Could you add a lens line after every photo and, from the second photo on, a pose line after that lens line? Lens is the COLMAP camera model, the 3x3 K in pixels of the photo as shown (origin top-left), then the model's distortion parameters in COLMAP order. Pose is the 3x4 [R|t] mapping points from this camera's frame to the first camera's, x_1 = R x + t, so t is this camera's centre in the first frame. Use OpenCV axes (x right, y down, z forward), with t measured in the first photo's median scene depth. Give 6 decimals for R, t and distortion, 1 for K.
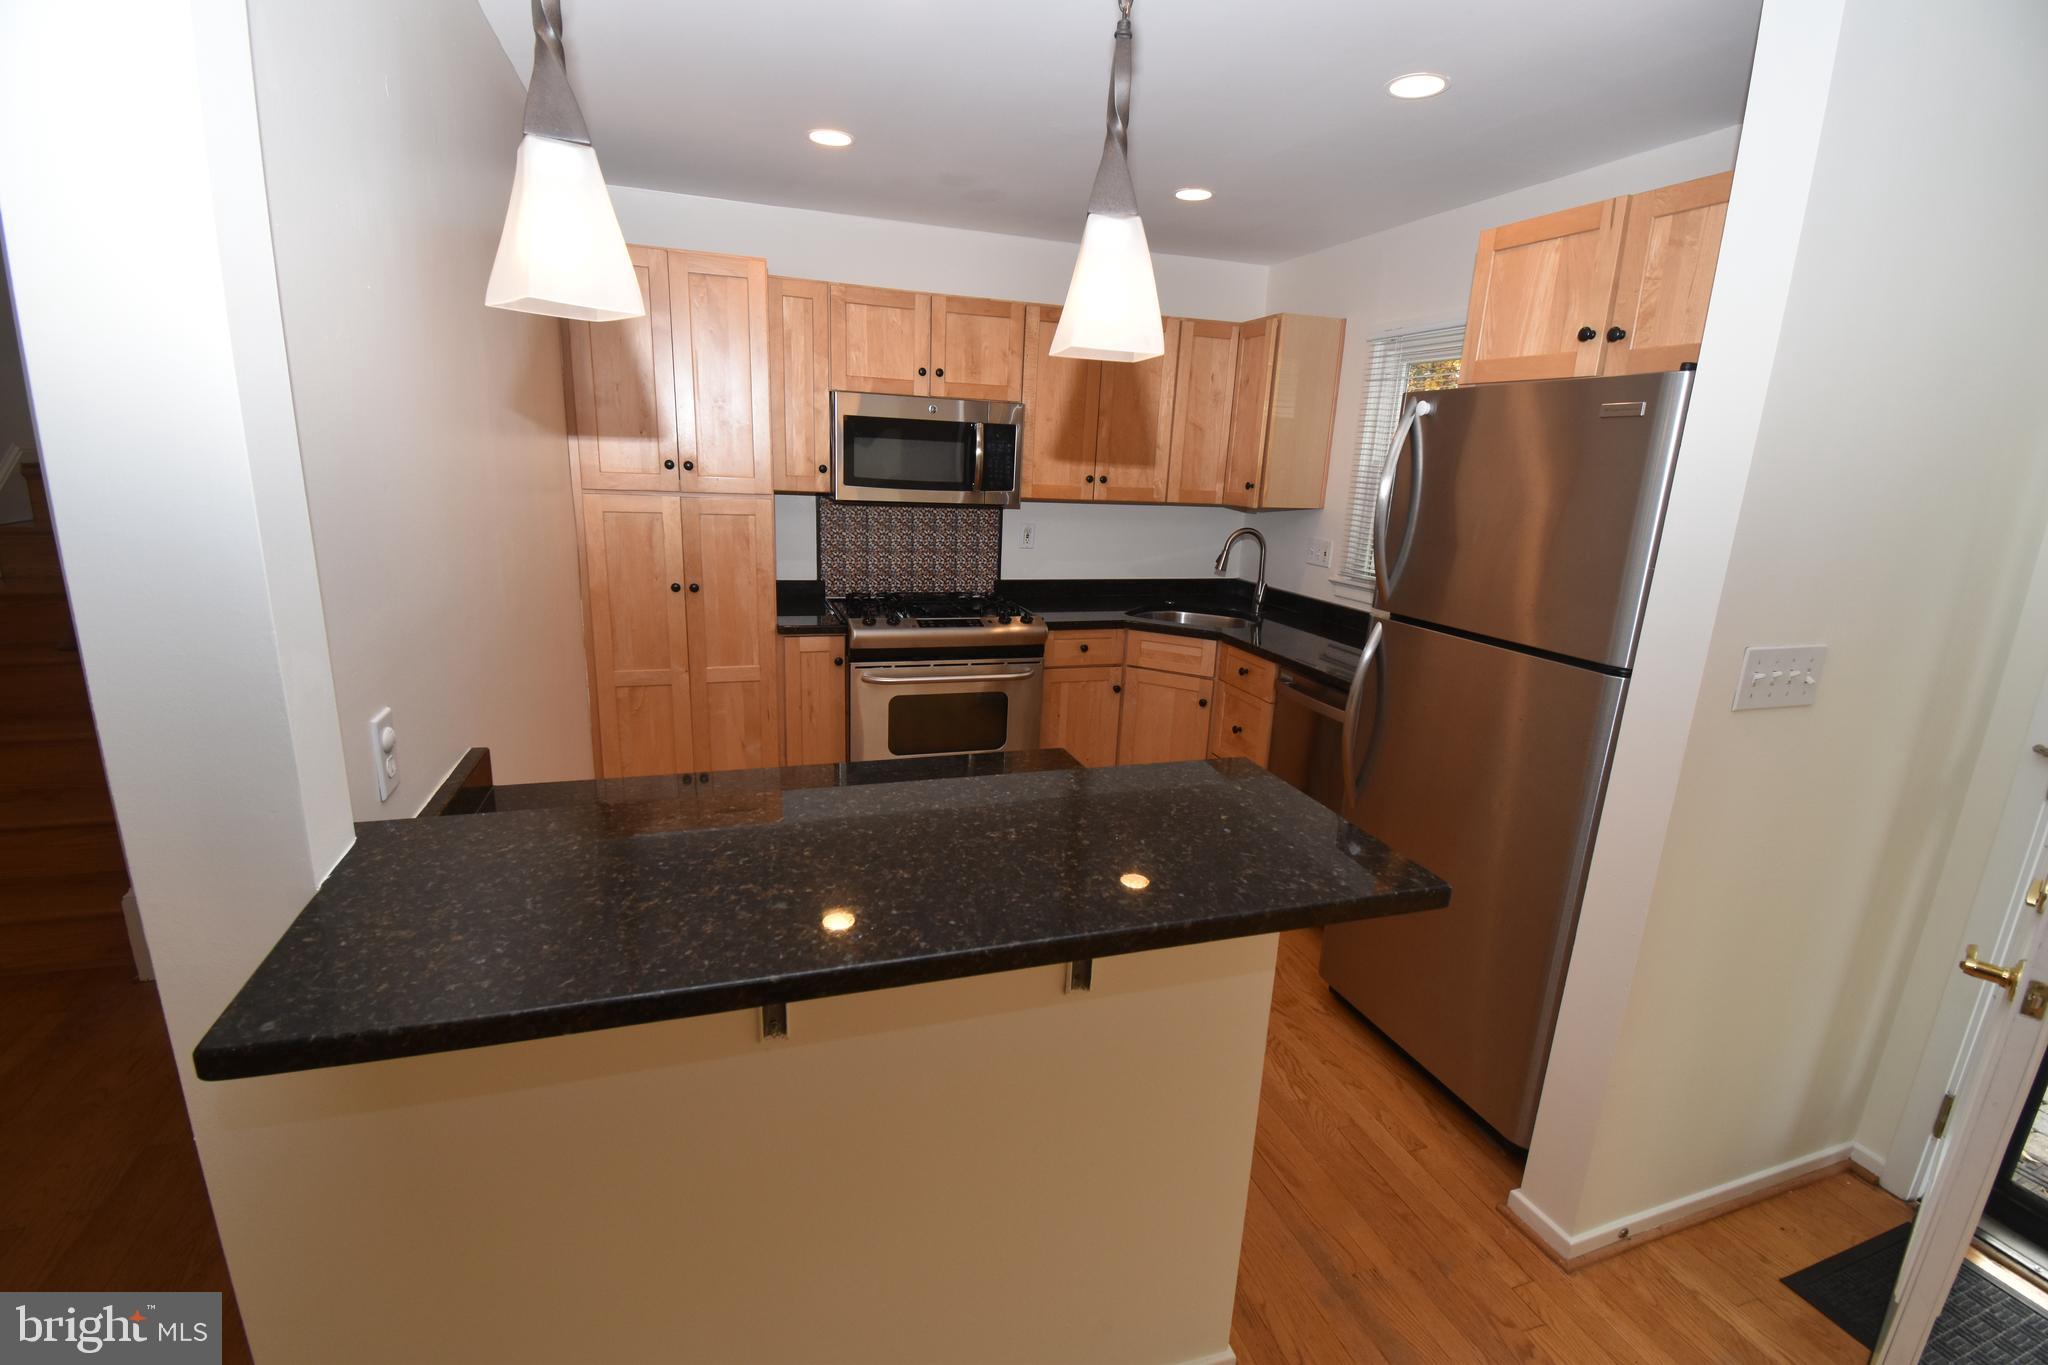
lens RADIAL K [[895.2, 0, 1024.0], [0, 895.2, 682.5], [0, 0, 1]] dist [-0.032518, -0.000571]
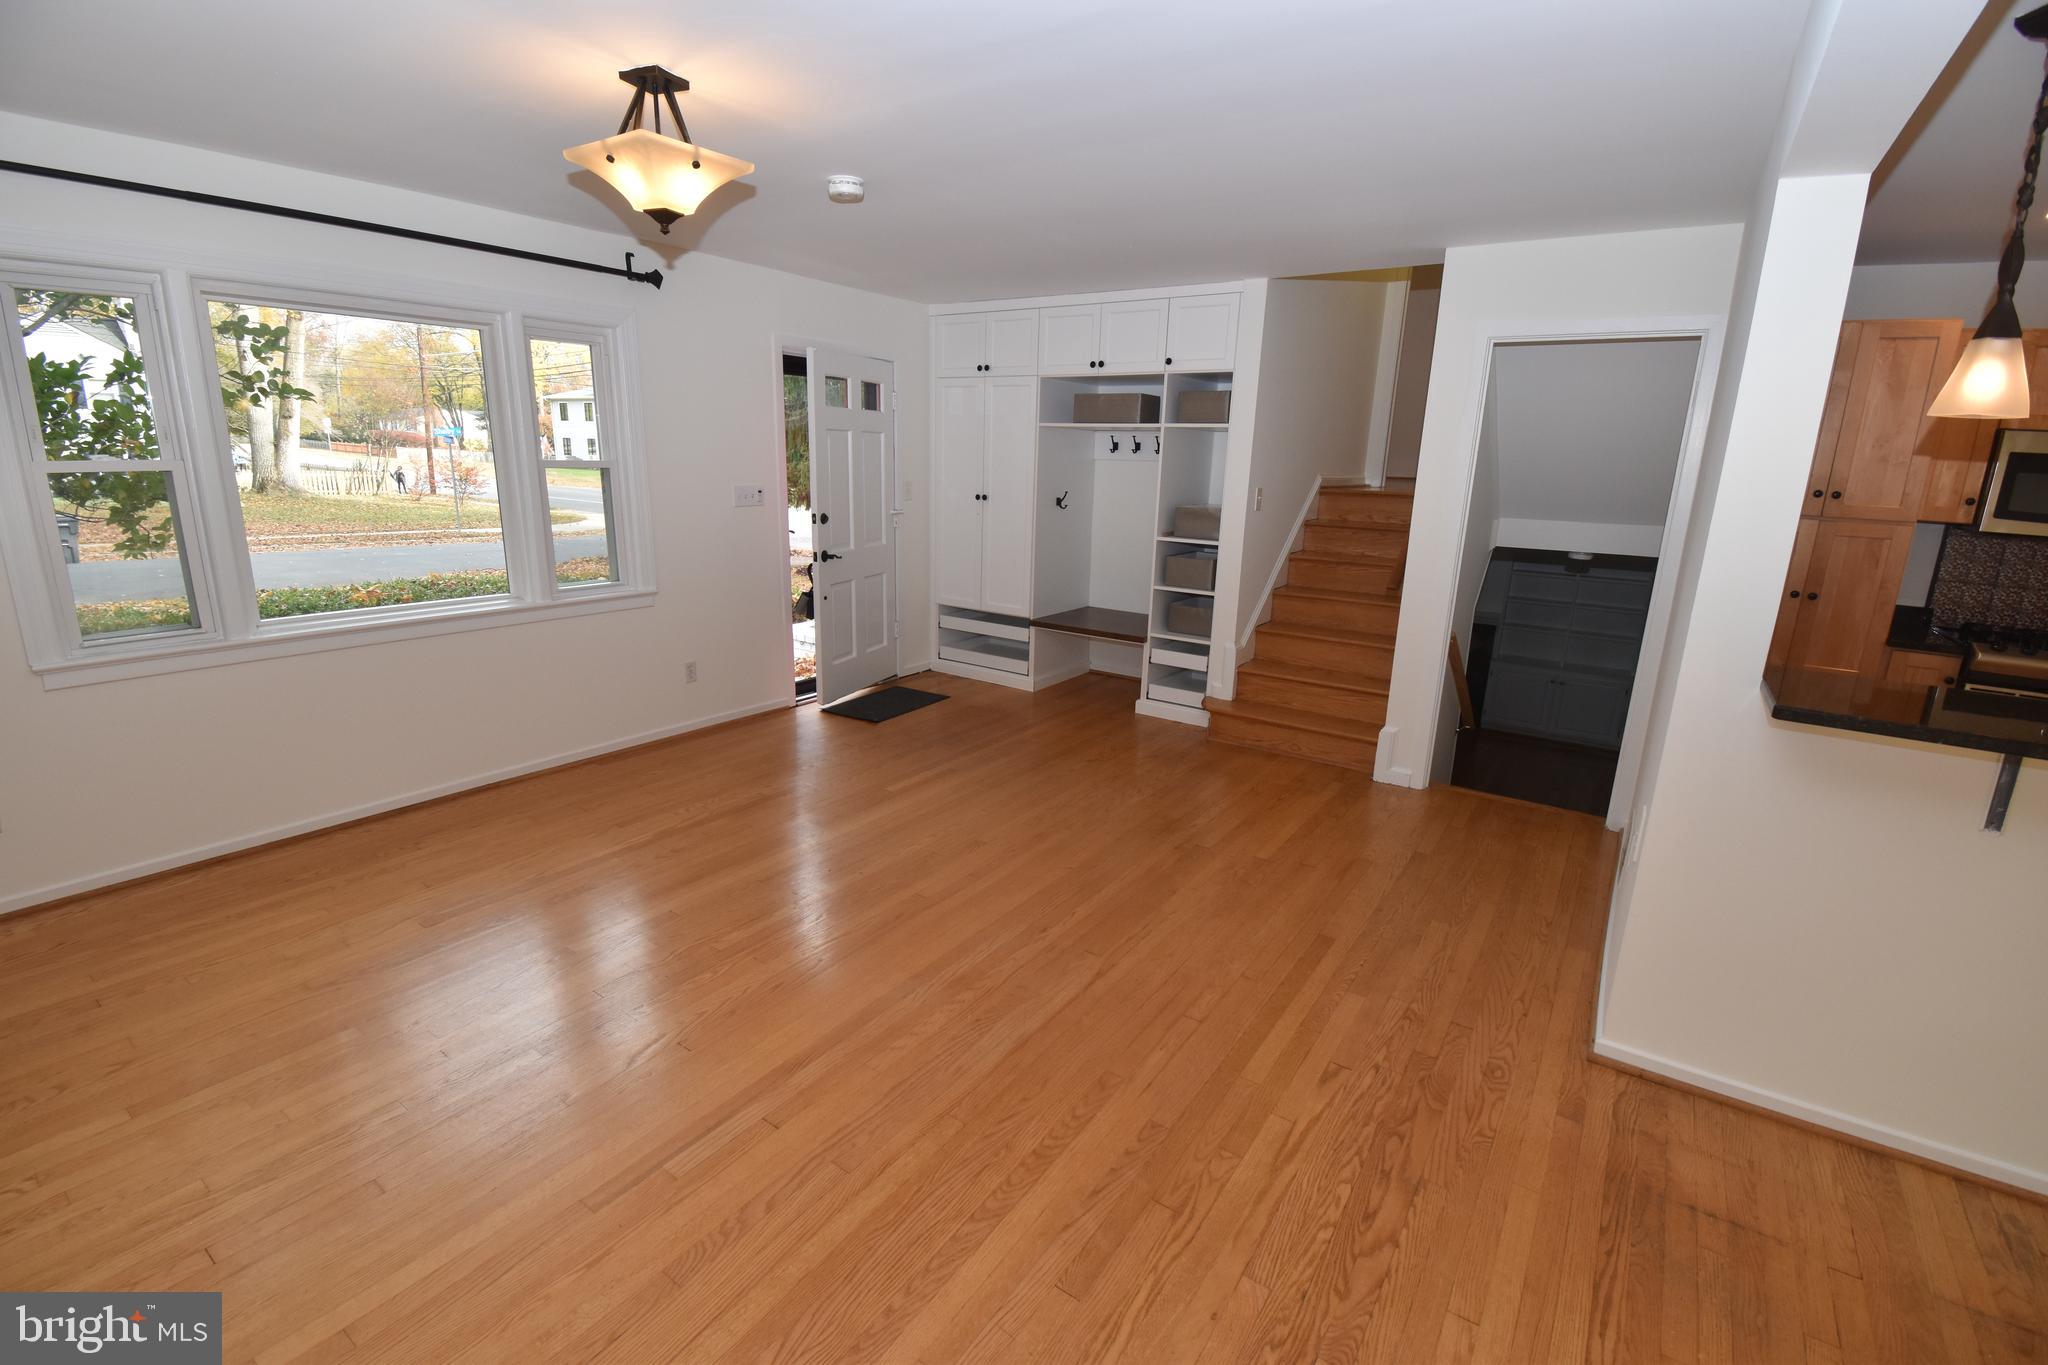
lens RADIAL K [[909.6, 0, 1024.0], [0, 909.6, 682.5], [0, 0, 1]] dist [0.023731, -0.025773]
pose [[0.601528, 0.172459, -0.780014, -0.028769], [-0.197419, 0.978225, 0.064038, 0.130572], [0.774074, 0.115468, 0.622477, -0.540667]]
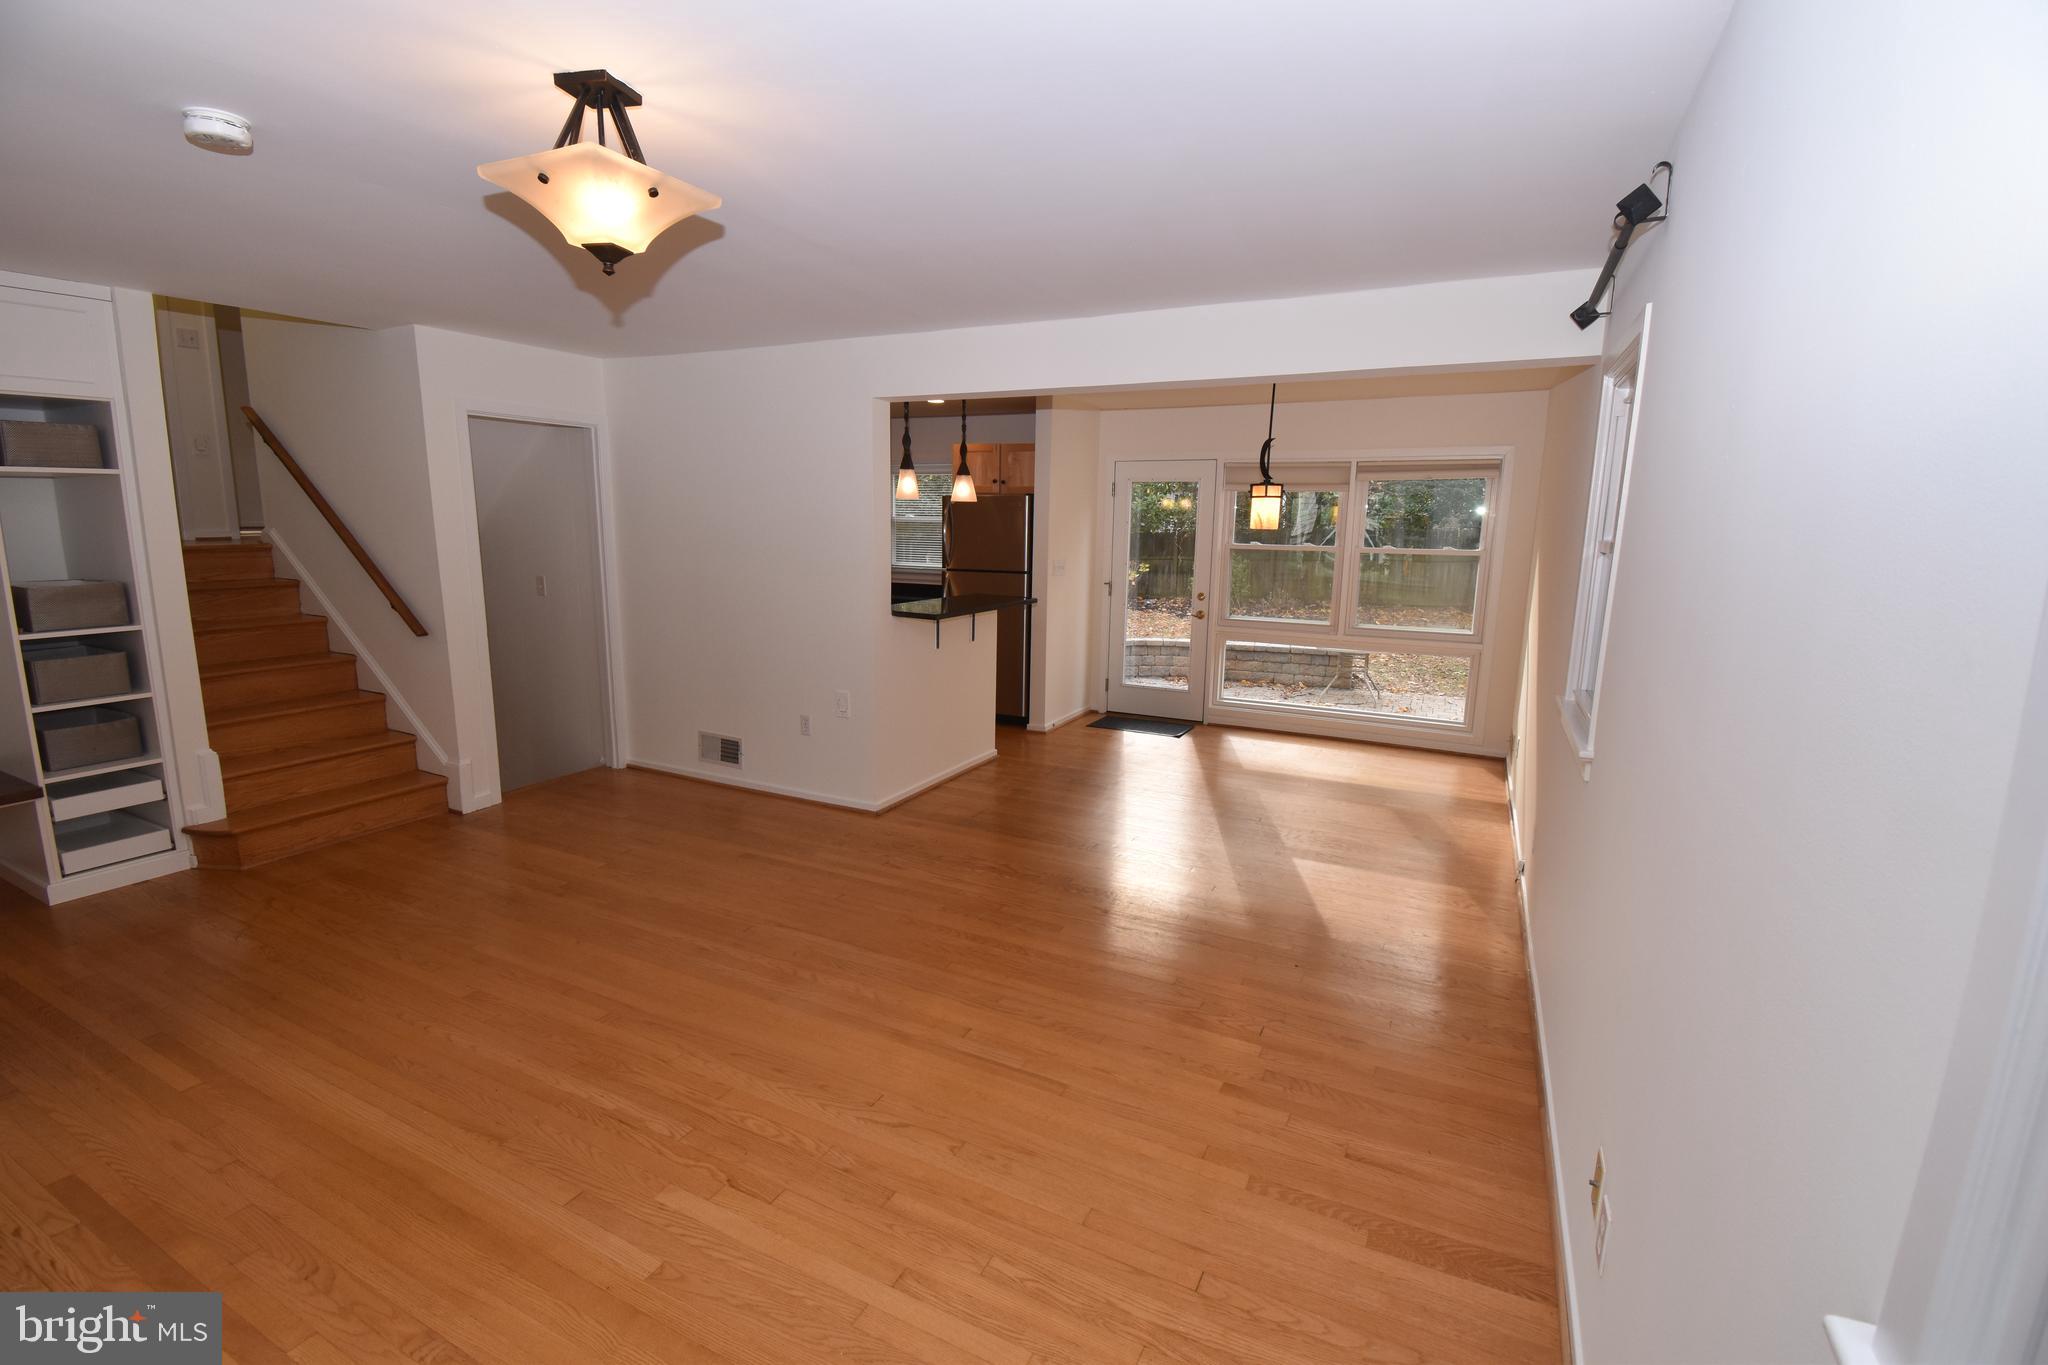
lens RADIAL K [[909.6, 0, 1024.0], [0, 909.6, 682.5], [0, 0, 1]] dist [0.023731, -0.025773]
pose [[0.701272, -0.156827, 0.695430, -1.135942], [0.186661, 0.981864, 0.033192, 0.172807], [-0.688022, 0.106533, 0.717827, -0.943442]]
